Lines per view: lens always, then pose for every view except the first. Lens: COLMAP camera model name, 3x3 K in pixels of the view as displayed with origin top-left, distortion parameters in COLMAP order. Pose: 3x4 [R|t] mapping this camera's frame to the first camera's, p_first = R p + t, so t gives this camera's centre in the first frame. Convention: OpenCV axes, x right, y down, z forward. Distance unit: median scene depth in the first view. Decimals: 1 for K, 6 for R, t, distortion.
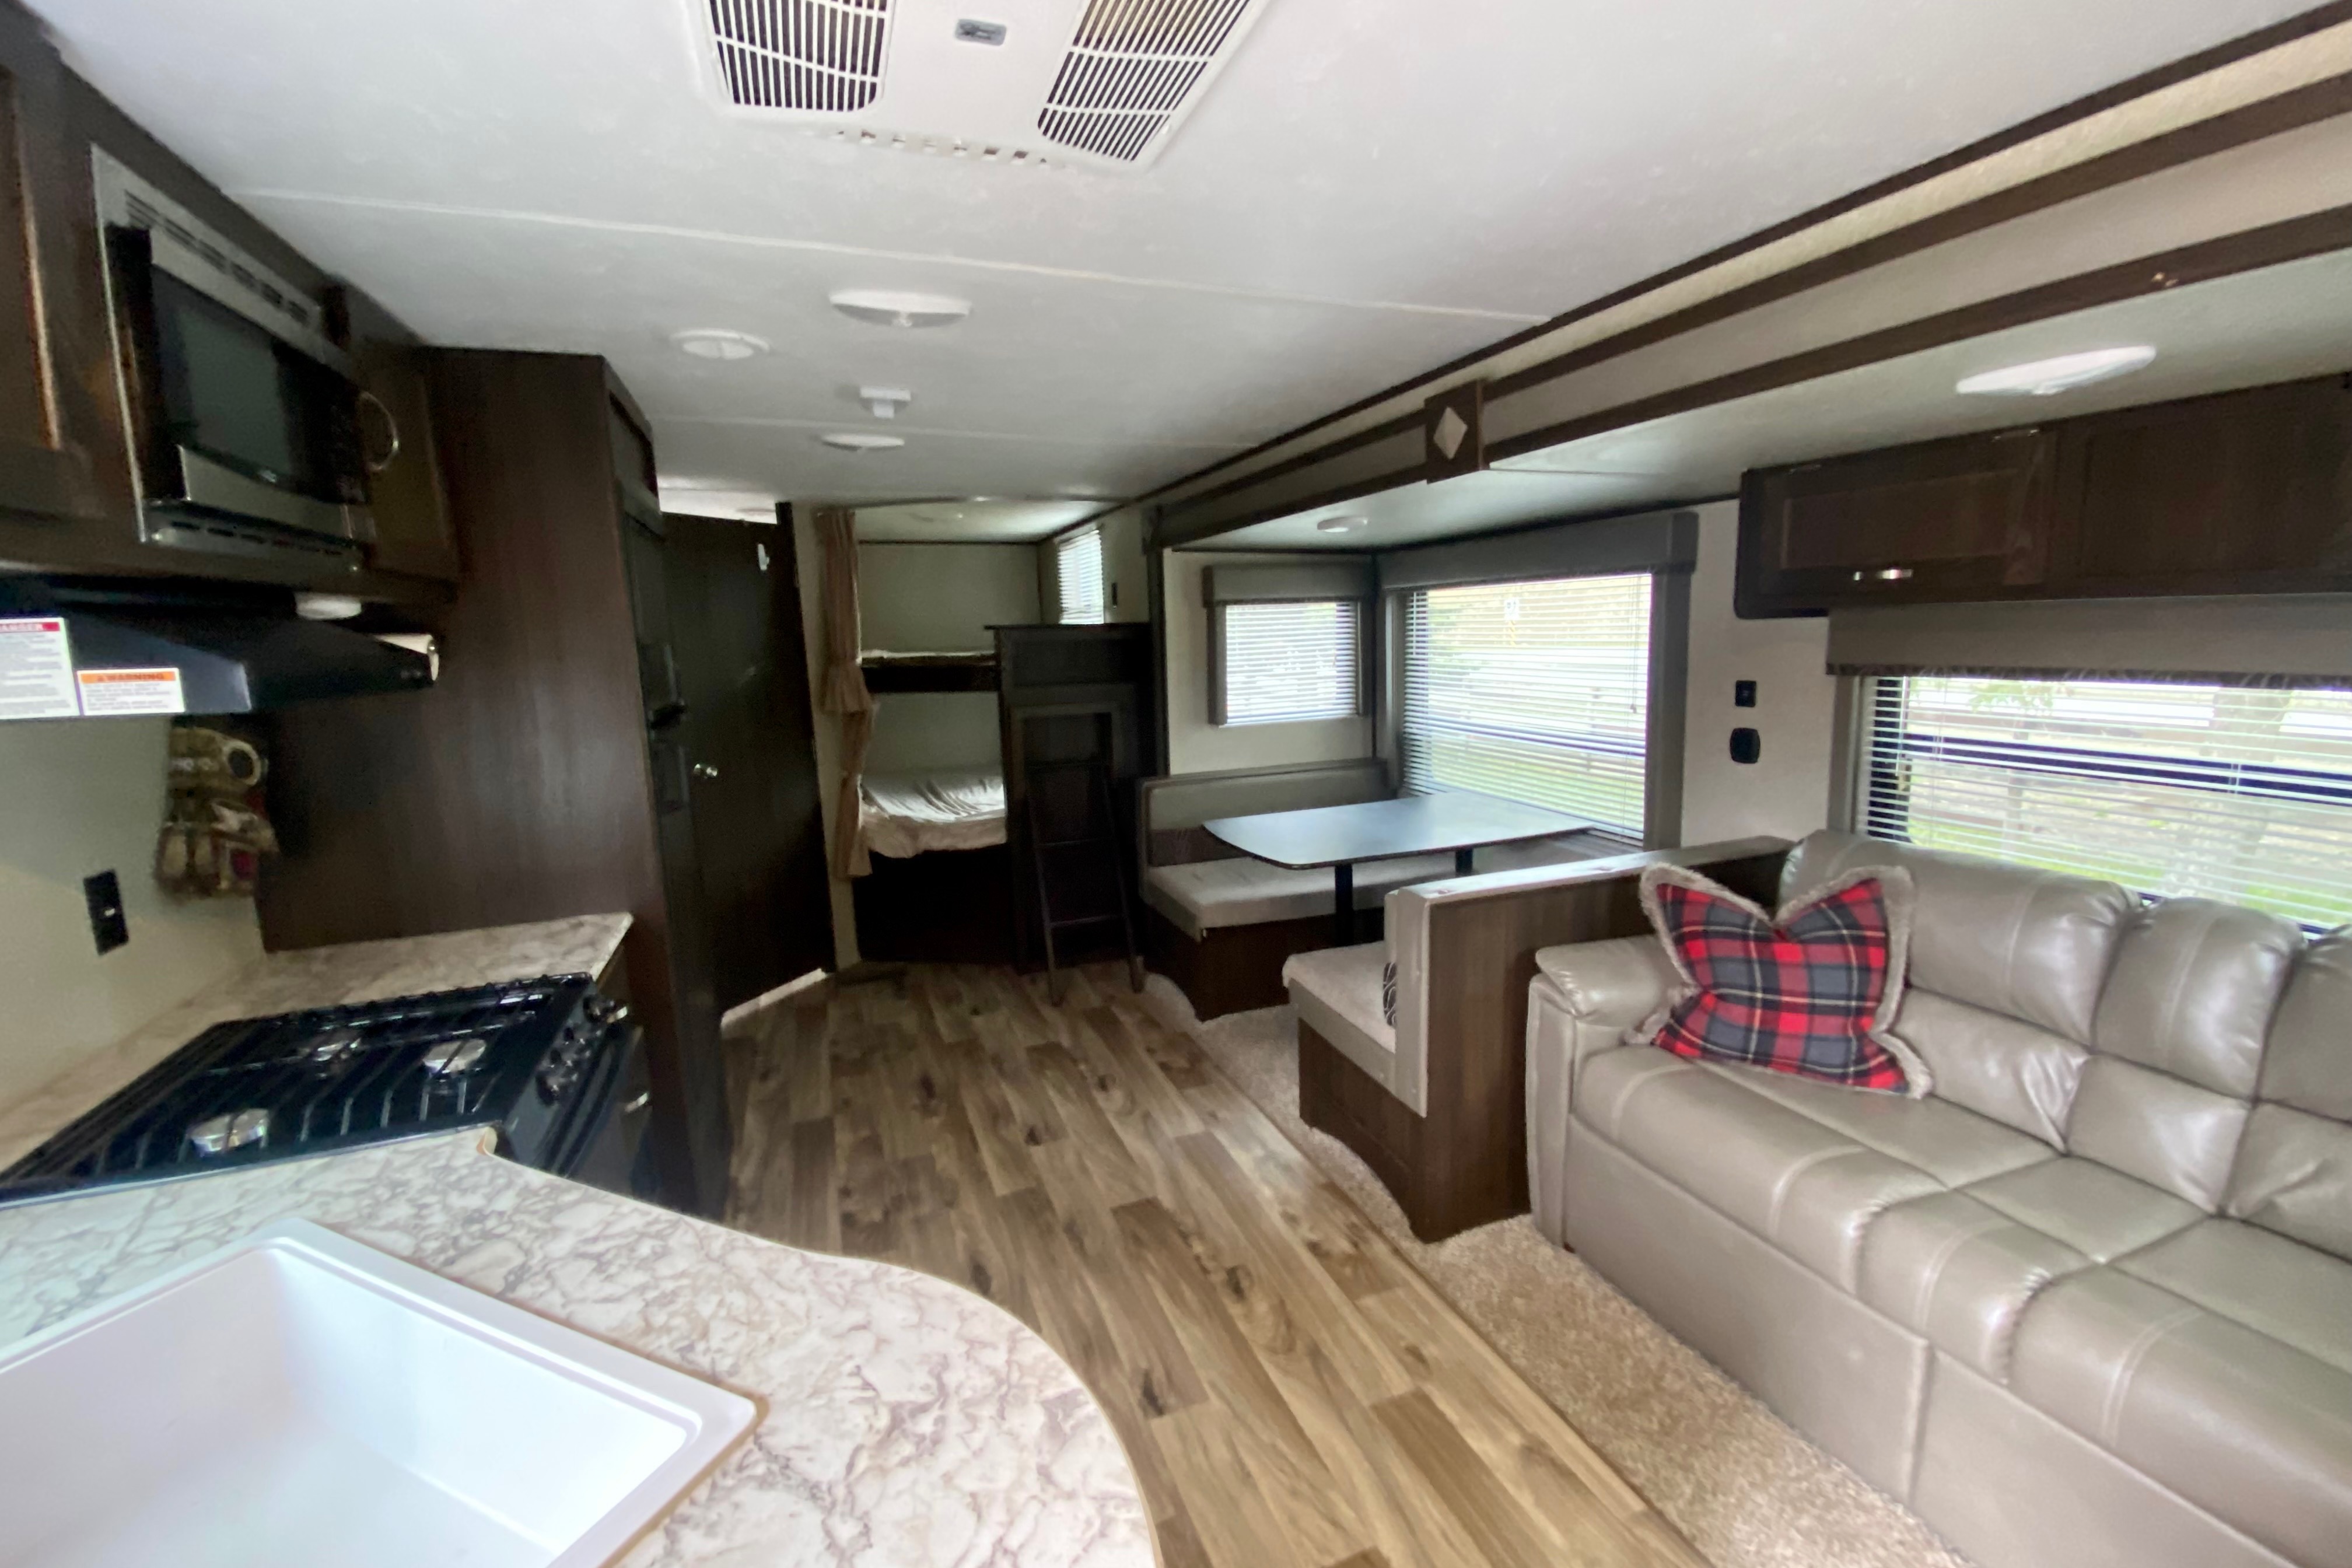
lens RADIAL K [[962.6, 0, 1176.0], [0, 962.6, 784.0], [0, 0, 1]] dist [0.041590, -0.030218]
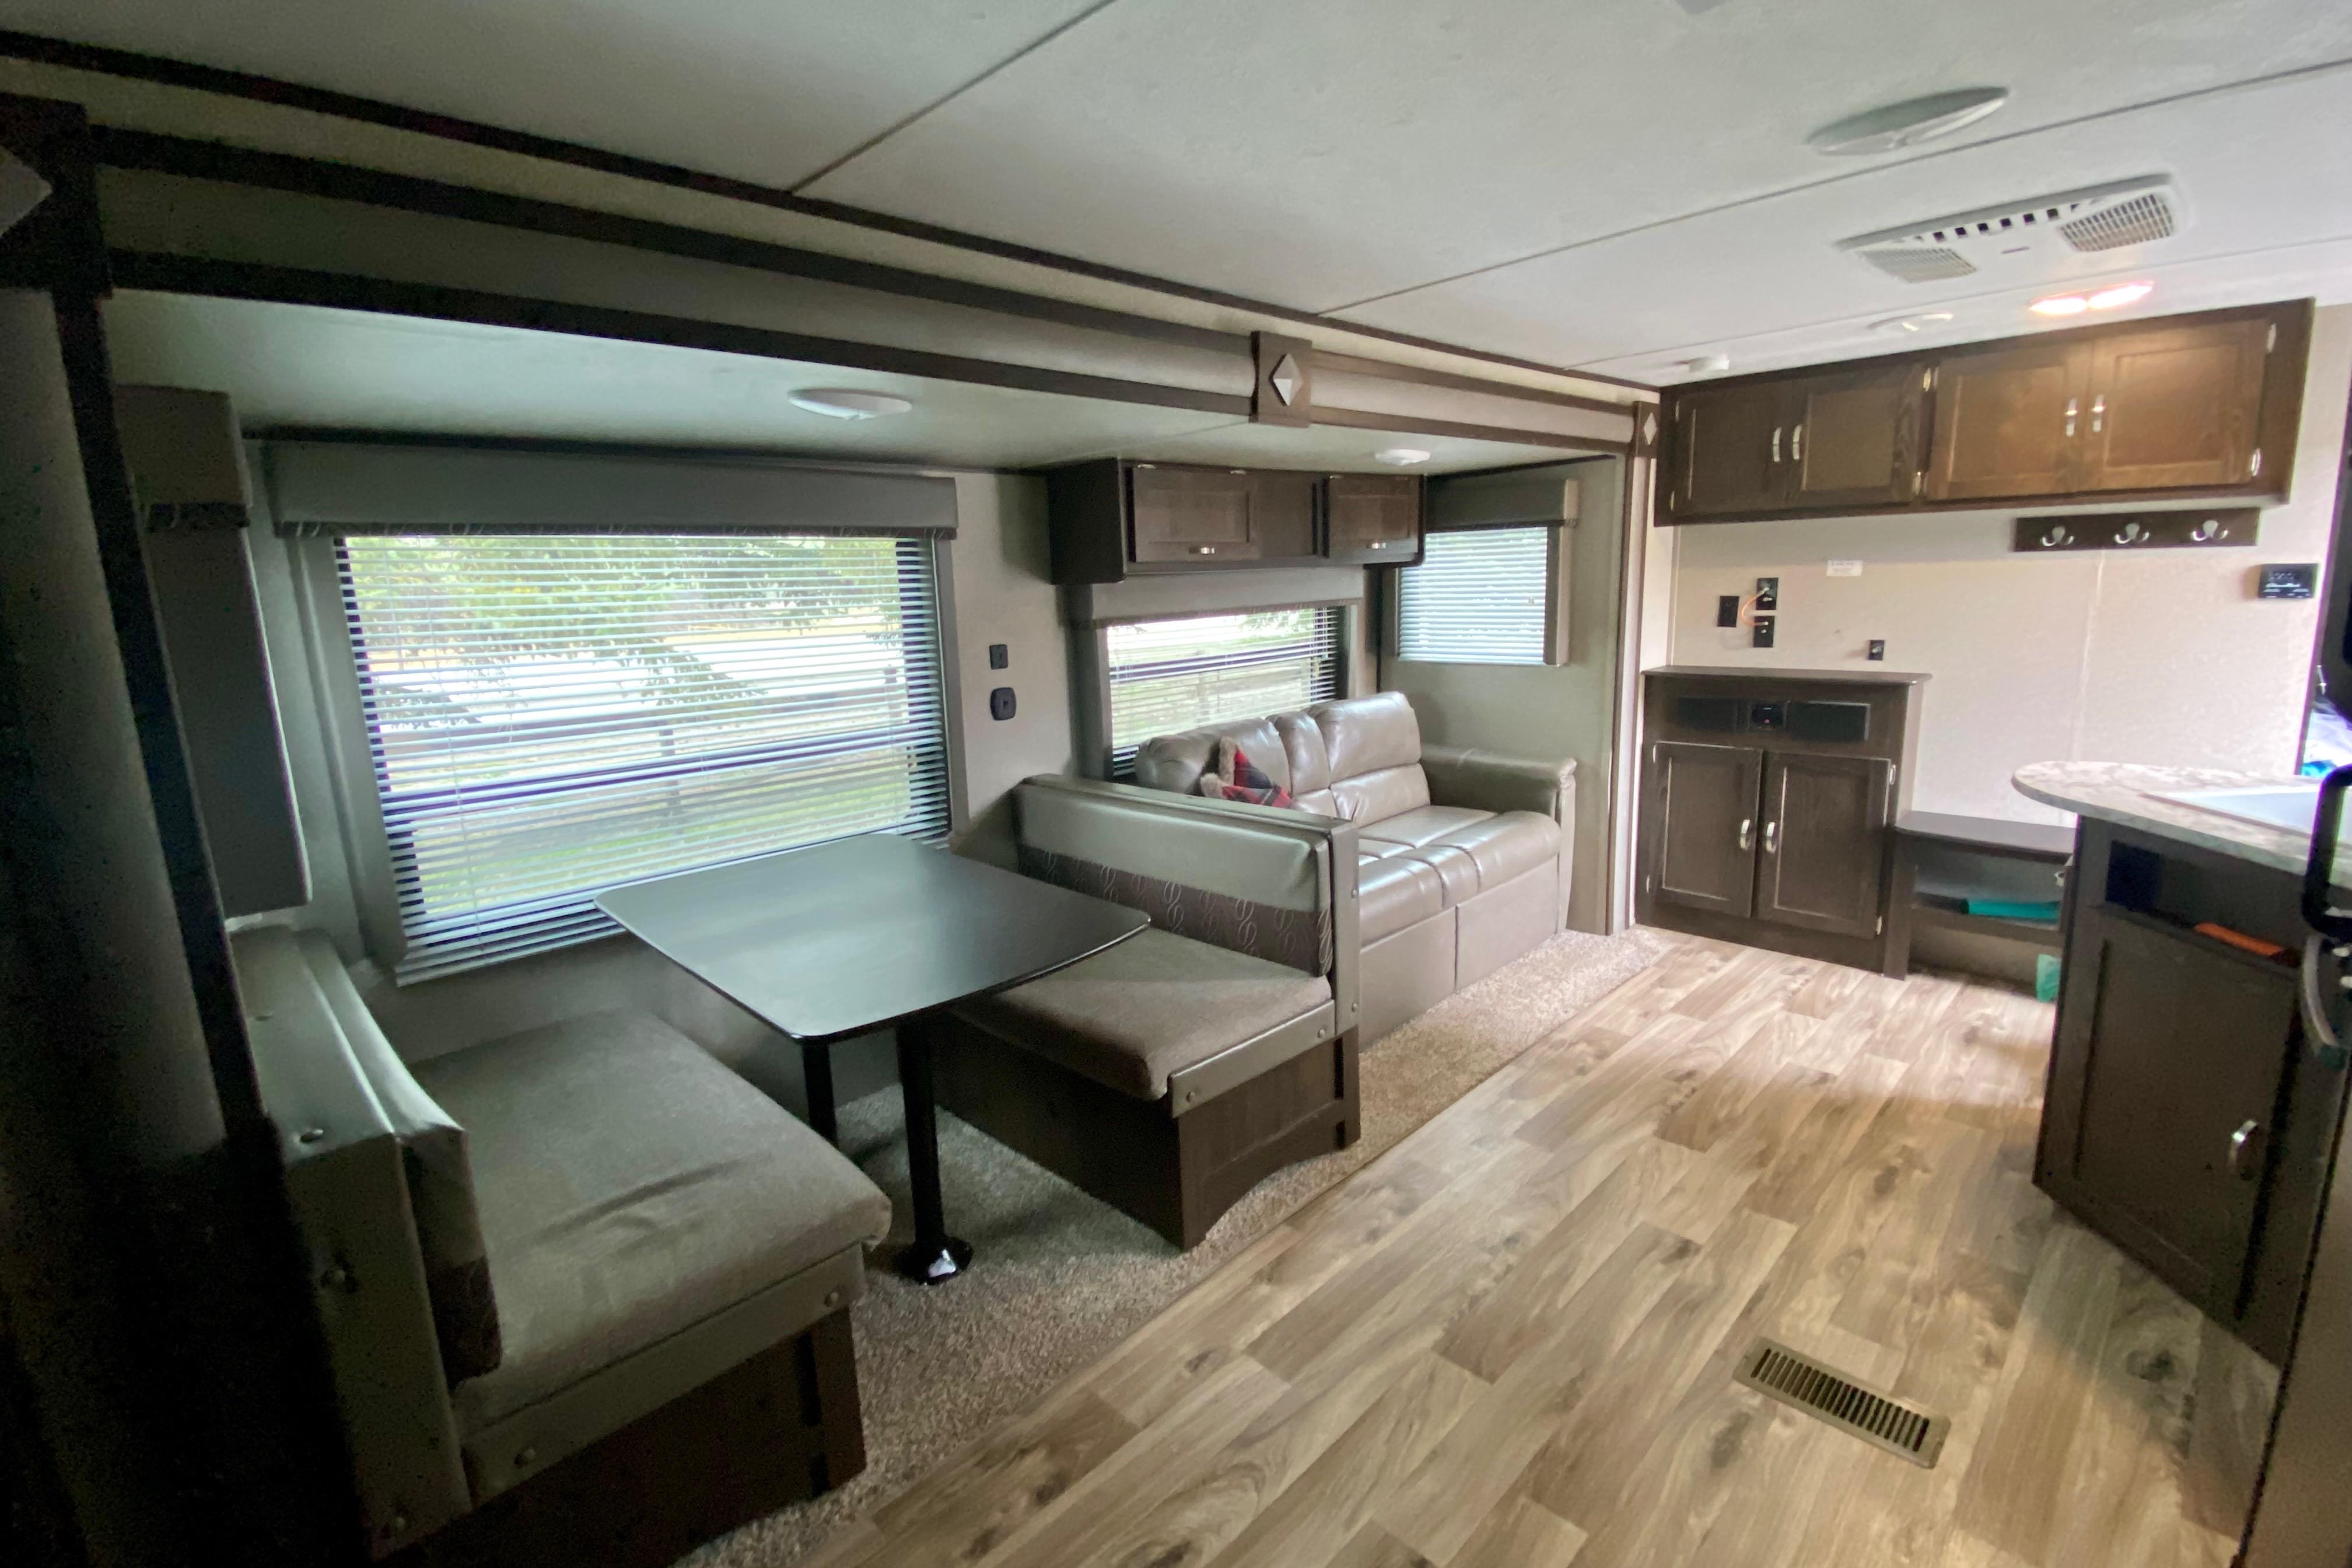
lens RADIAL K [[1053.1, 0, 1139.7], [0, 1053.1, 785.4], [0, 0, 1]] dist [0.009291, -0.016099]
pose [[-0.377684, -0.128993, 0.916905, -0.649740], [0.203885, 0.954359, 0.218244, -0.201335], [-0.903208, 0.269371, -0.334147, 1.440292]]
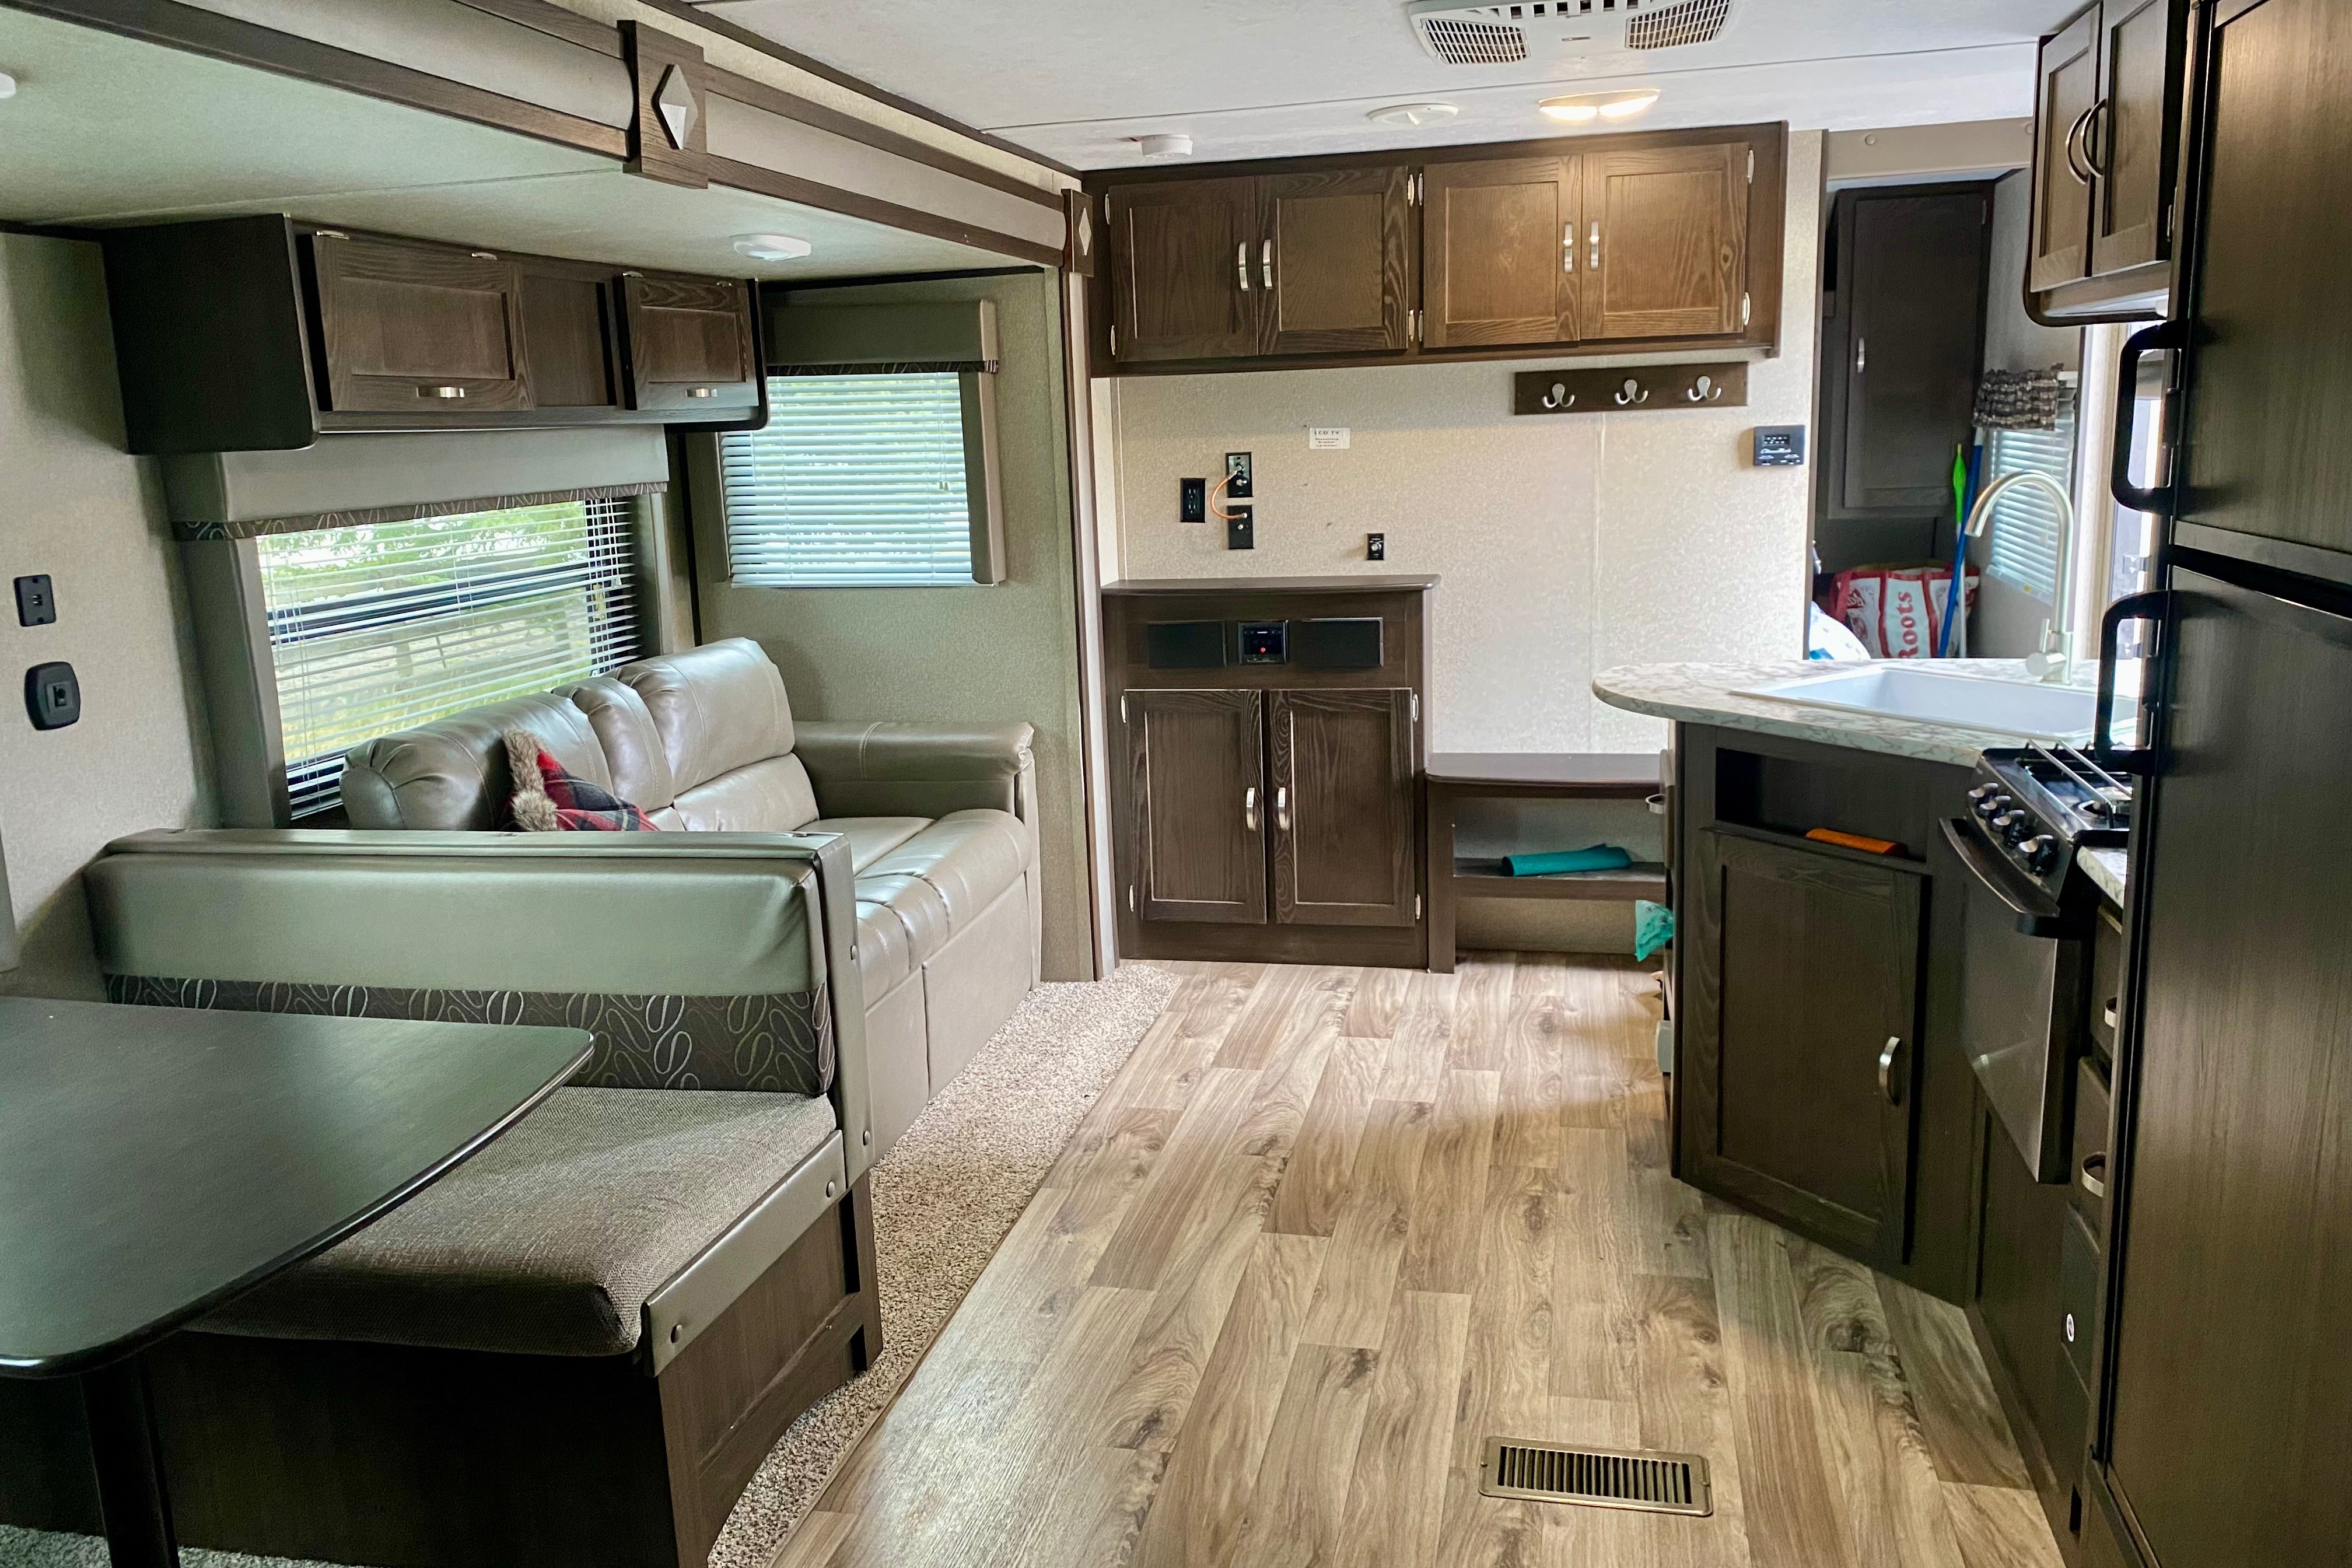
lens RADIAL K [[1799.9, 0, 1176.0], [0, 1799.9, 784.0], [0, 0, 1]] dist [0.161269, -0.313347]
pose [[-0.827994, -0.045918, 0.558854, -0.567593], [0.154954, 0.939096, 0.306738, -0.235971], [-0.538903, 0.340574, -0.770450, 1.649190]]
